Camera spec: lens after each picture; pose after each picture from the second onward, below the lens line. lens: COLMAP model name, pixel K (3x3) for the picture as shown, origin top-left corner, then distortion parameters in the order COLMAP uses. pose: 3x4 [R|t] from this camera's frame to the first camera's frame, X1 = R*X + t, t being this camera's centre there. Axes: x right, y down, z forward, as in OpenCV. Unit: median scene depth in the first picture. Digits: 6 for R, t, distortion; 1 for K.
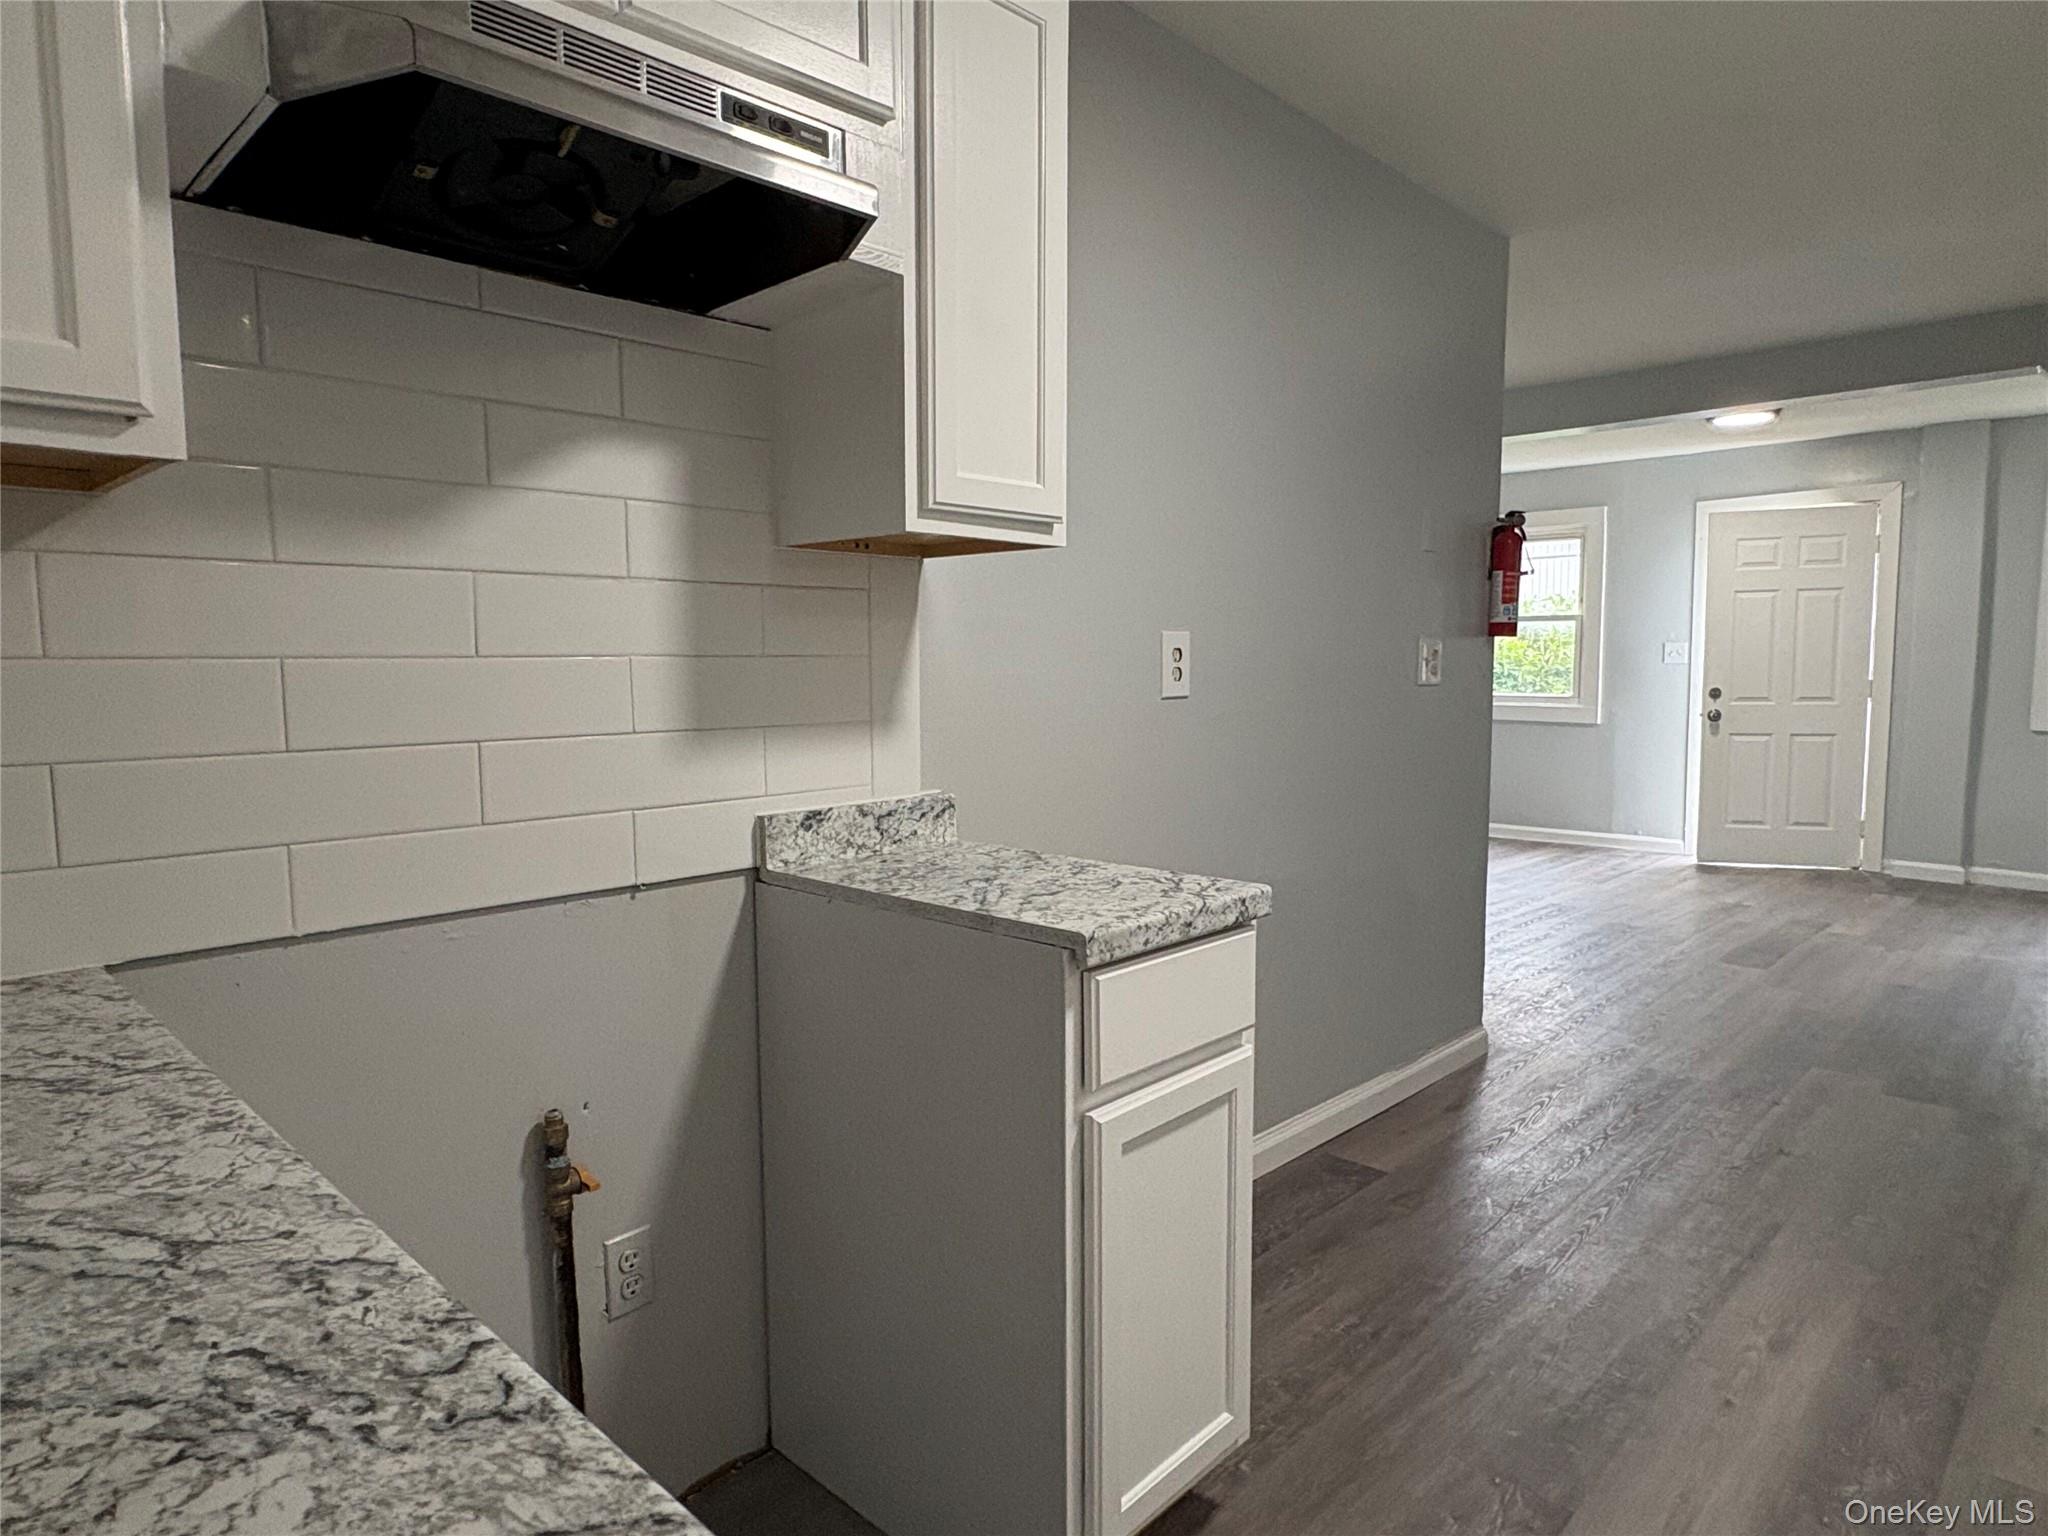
lens RADIAL K [[1189.0, 0, 1024.0], [0, 1189.0, 768.0], [0, 0, 1]] dist [-0.001535, 0.000739]
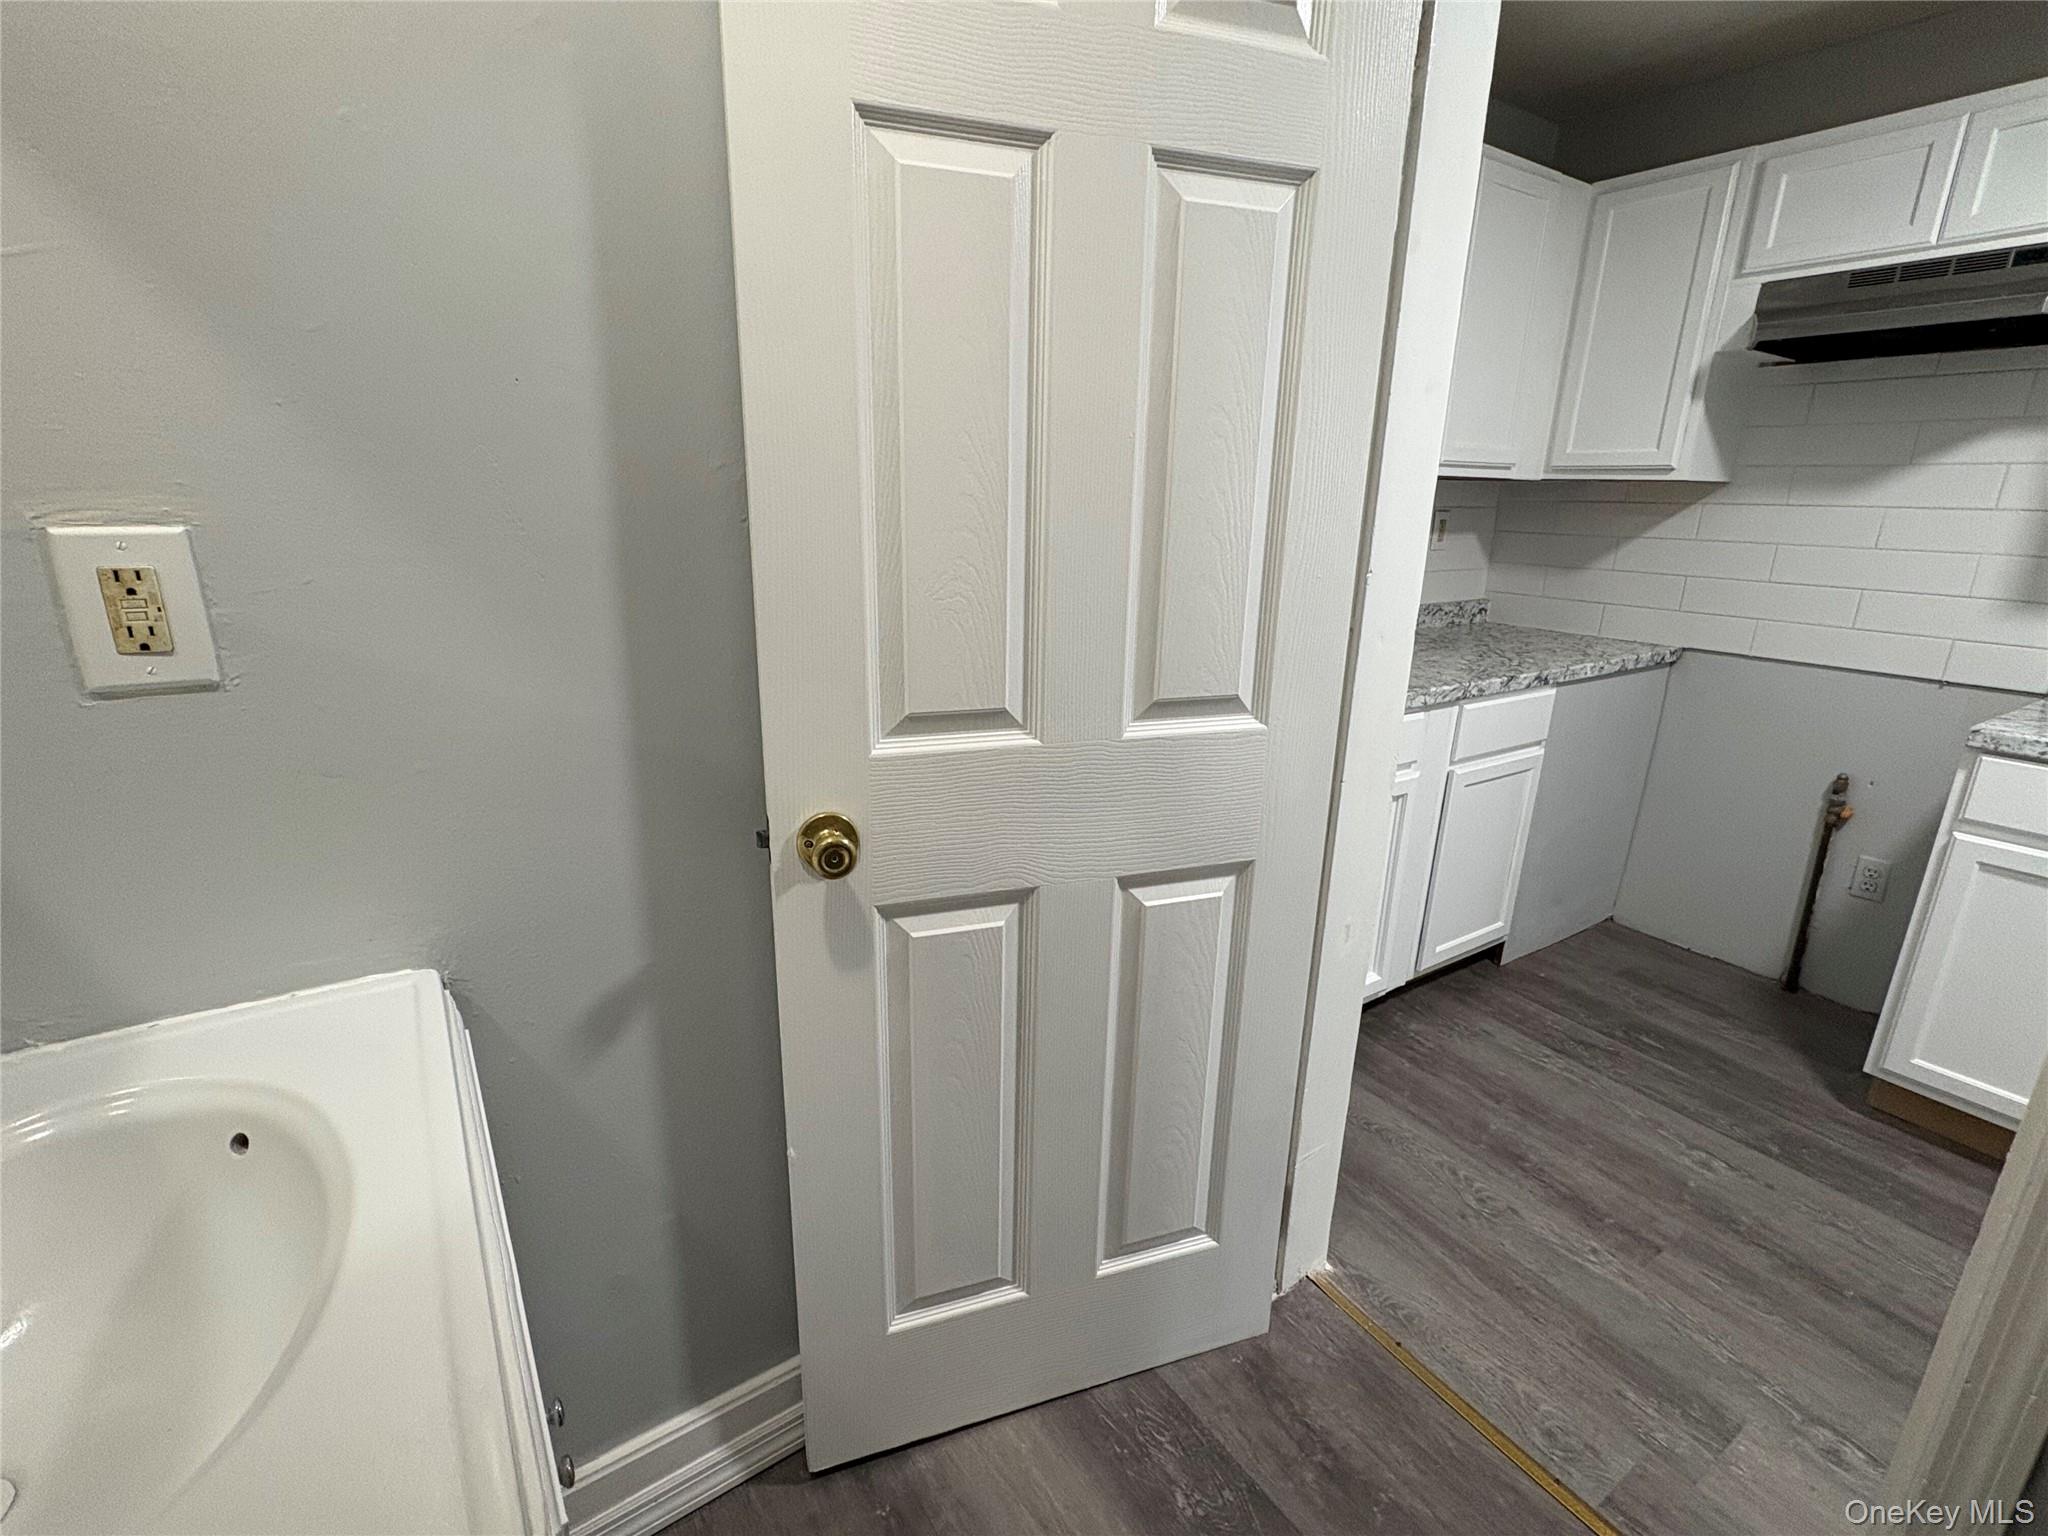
lens RADIAL K [[940.1, 0, 1024.0], [0, 940.1, 768.0], [0, 0, 1]] dist [-0.002615, -0.000442]
pose [[-0.203478, 0.275973, -0.939381, 1.128703], [-0.112336, 0.946536, 0.302408, -0.045261], [0.972614, 0.167059, -0.161597, -0.097923]]
